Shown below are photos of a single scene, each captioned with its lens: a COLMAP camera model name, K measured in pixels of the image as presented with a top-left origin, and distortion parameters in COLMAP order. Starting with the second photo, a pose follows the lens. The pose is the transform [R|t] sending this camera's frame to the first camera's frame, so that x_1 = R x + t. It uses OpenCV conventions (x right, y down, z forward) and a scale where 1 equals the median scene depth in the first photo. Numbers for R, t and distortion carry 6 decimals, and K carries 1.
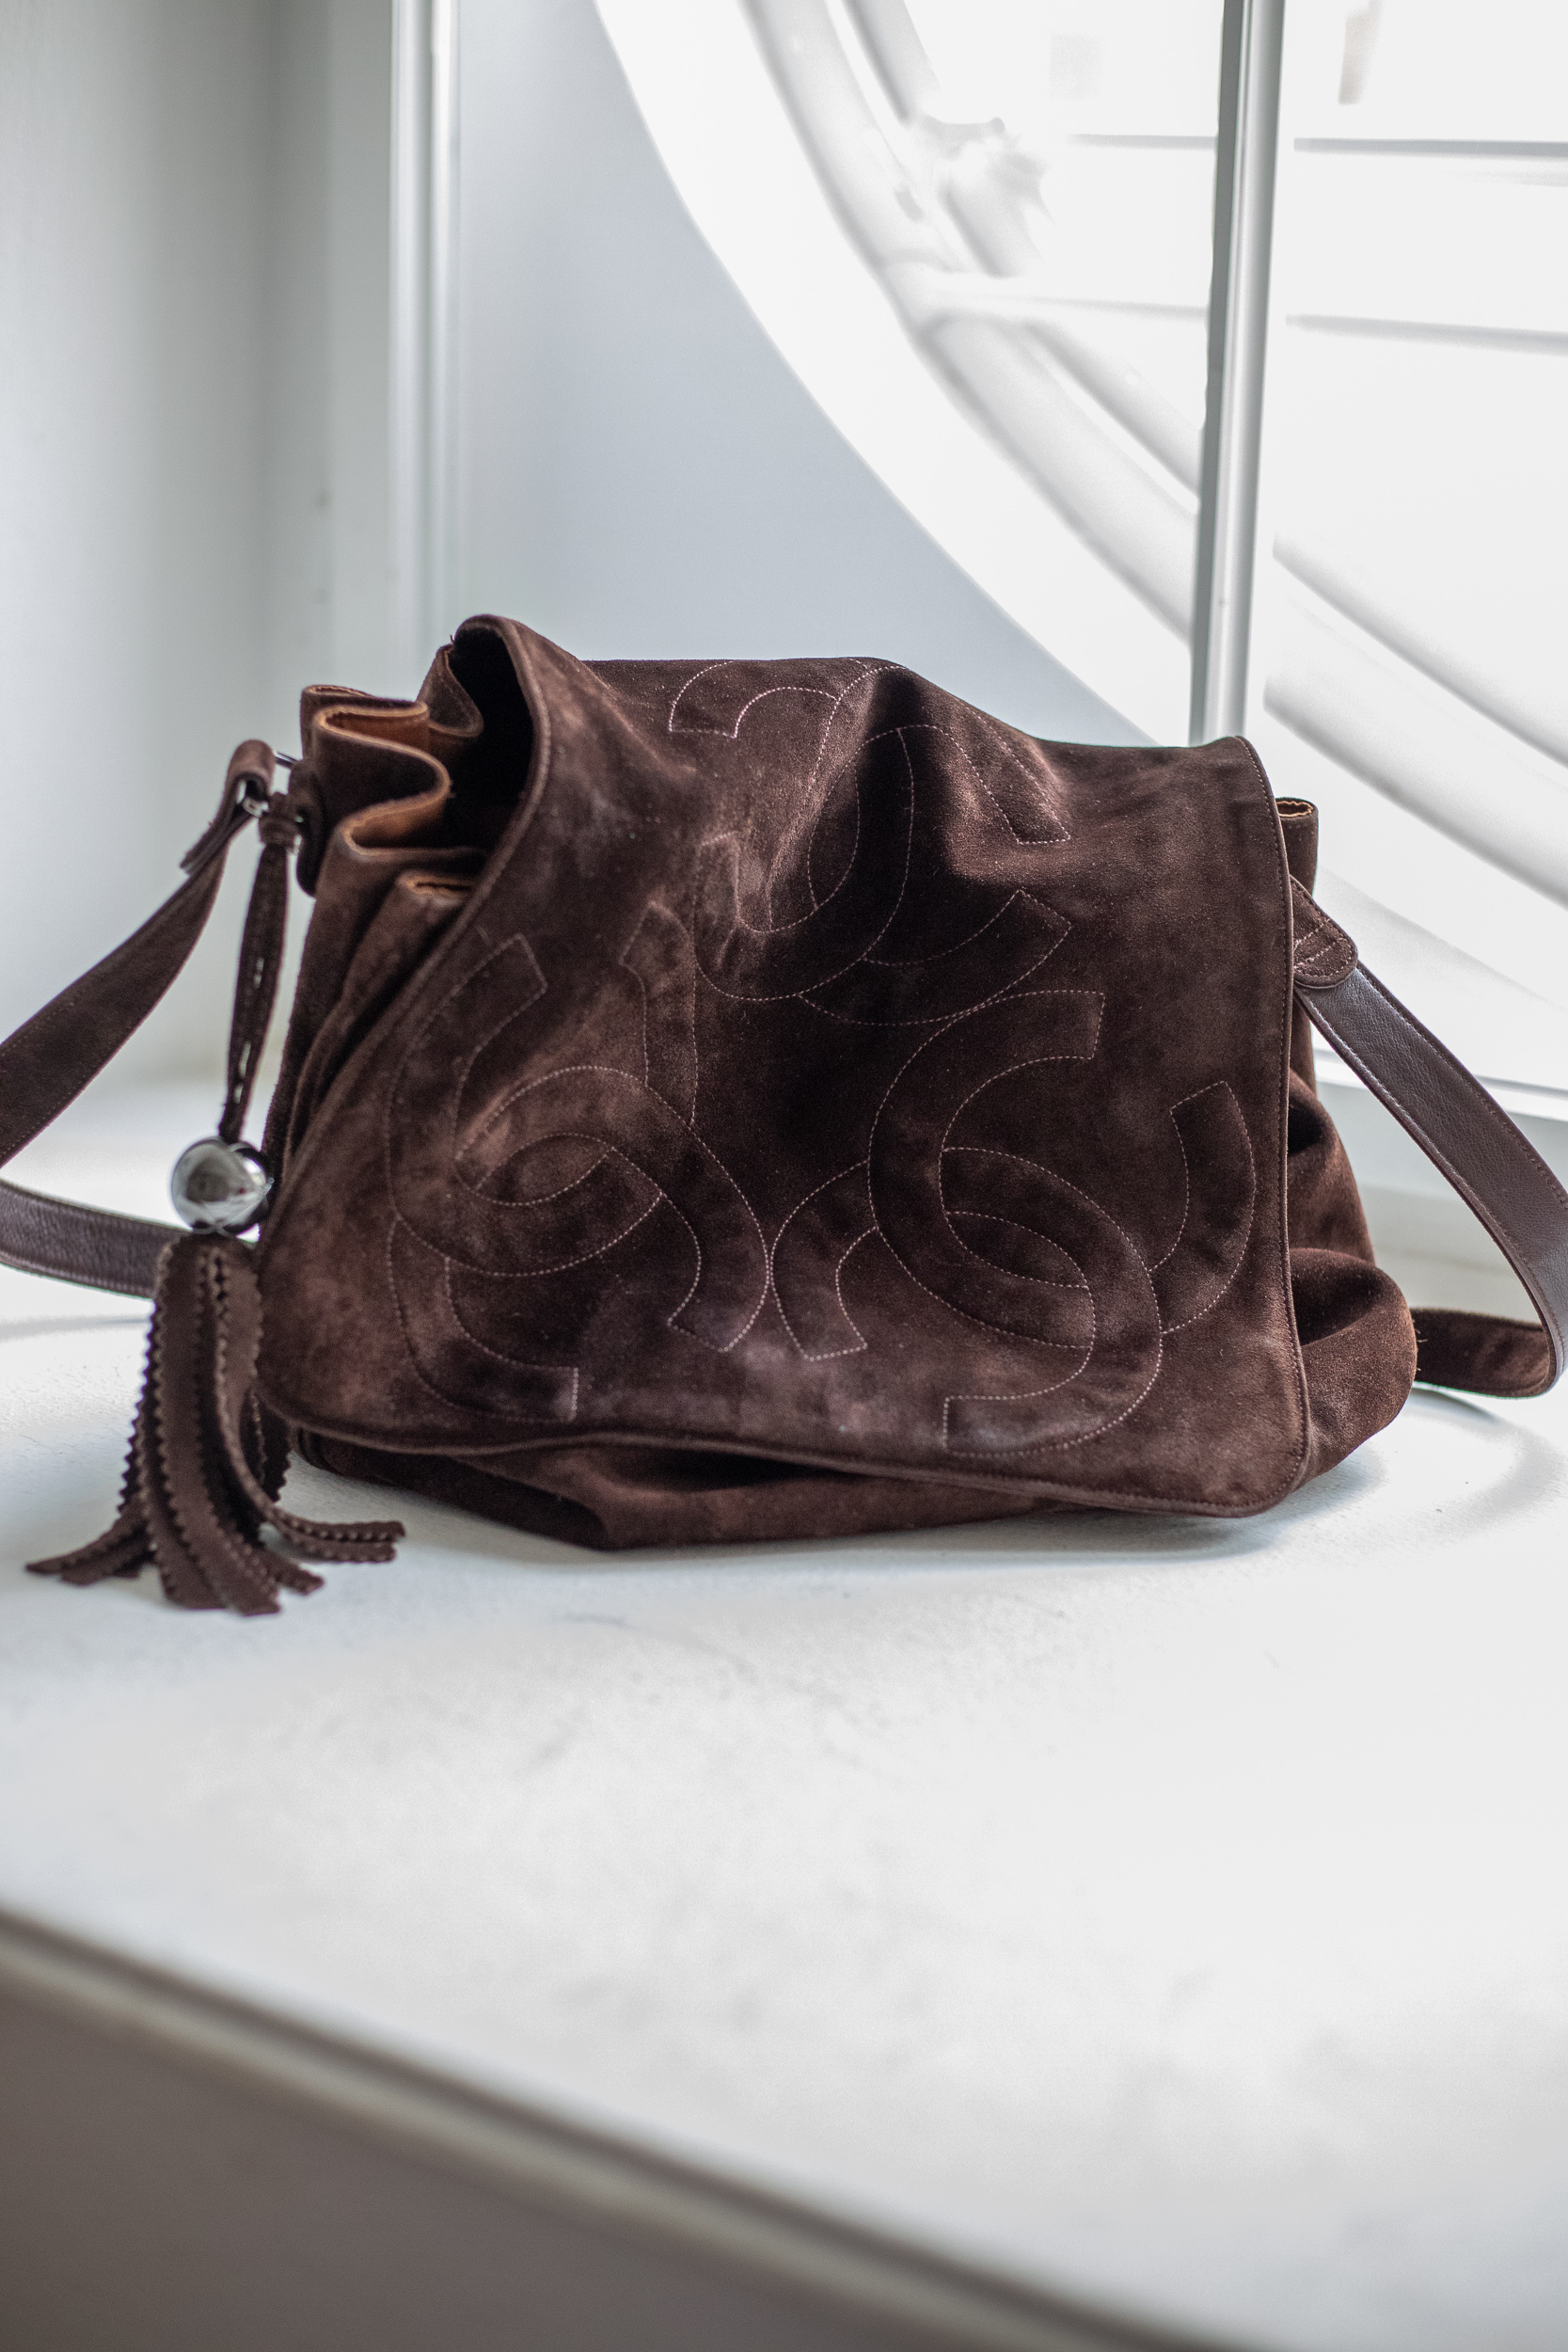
lens RADIAL K [[3435.3, 0, 784.0], [0, 3435.3, 1176.0], [0, 0, 1]] dist [-0.023148, -0.016445]
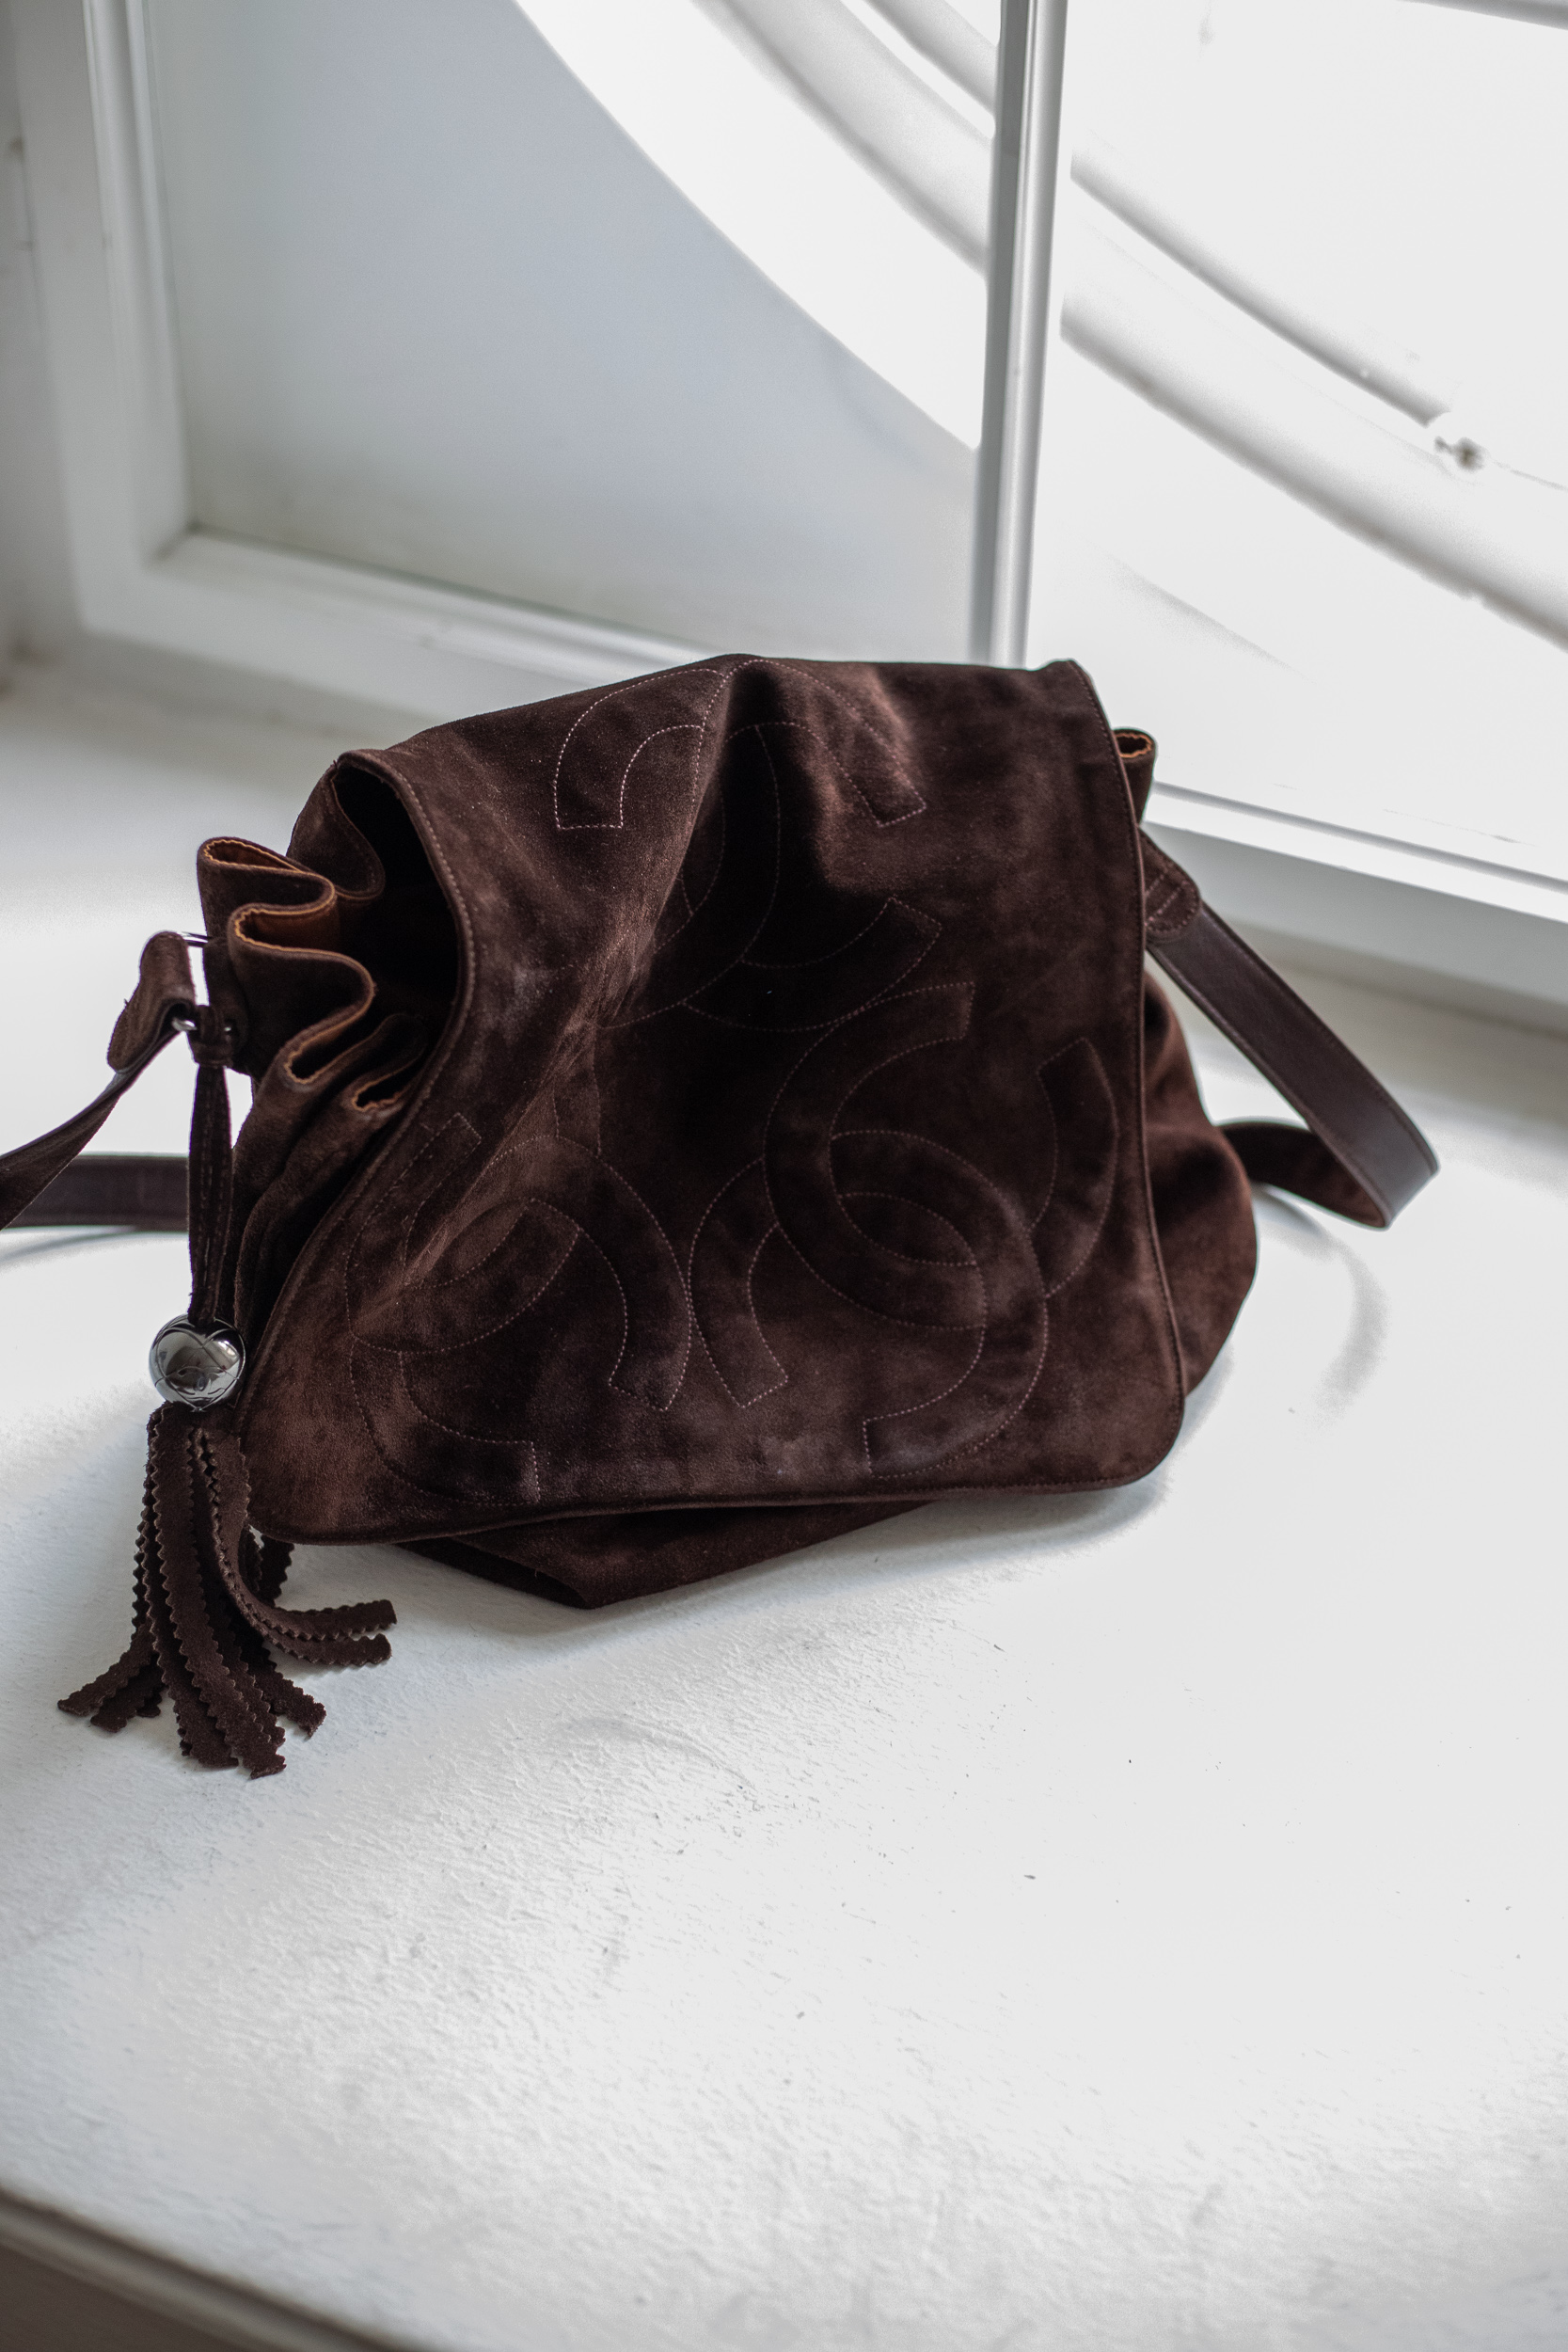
lens RADIAL K [[3431.4, 0, 784.0], [0, 3431.4, 1176.0], [0, 0, 1]] dist [-0.027465, -0.009002]
pose [[0.989032, -0.102504, 0.106339, -0.085138], [0.059532, 0.935556, 0.348124, -0.380150], [-0.135170, -0.337975, 0.931398, 0.009583]]
